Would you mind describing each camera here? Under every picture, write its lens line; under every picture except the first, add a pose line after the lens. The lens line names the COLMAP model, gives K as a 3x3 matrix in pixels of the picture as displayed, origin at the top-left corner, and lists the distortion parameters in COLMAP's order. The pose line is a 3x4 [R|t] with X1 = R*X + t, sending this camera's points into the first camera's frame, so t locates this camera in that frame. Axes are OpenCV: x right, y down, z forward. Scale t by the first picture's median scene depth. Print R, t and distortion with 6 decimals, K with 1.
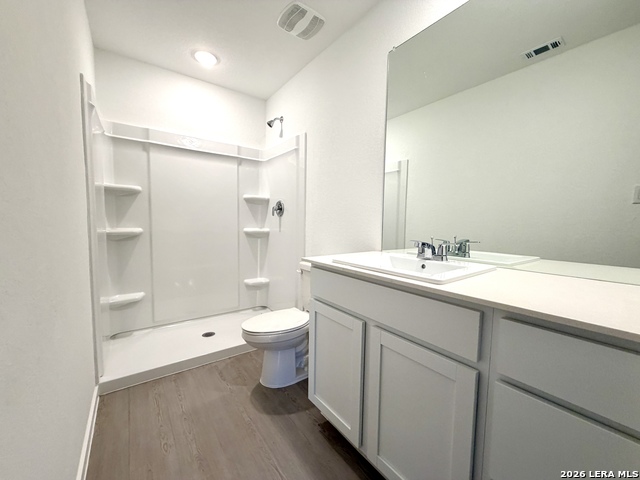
lens RADIAL K [[256.0, 0, 317.9], [0, 256.0, 235.1], [0, 0, 1]] dist [-0.000243, 0.000851]
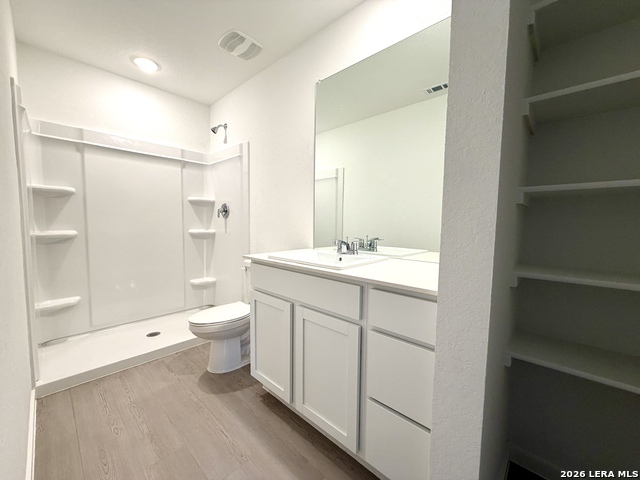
lens RADIAL K [[256.0, 0, 317.5], [0, 256.0, 237.6], [0, 0, 1]] dist [-0.000243, 0.000851]
pose [[0.983010, -0.013647, 0.183046, 0.041961], [0.011600, 0.999858, 0.012245, -0.001920], [-0.183187, -0.009914, 0.983028, -0.150706]]
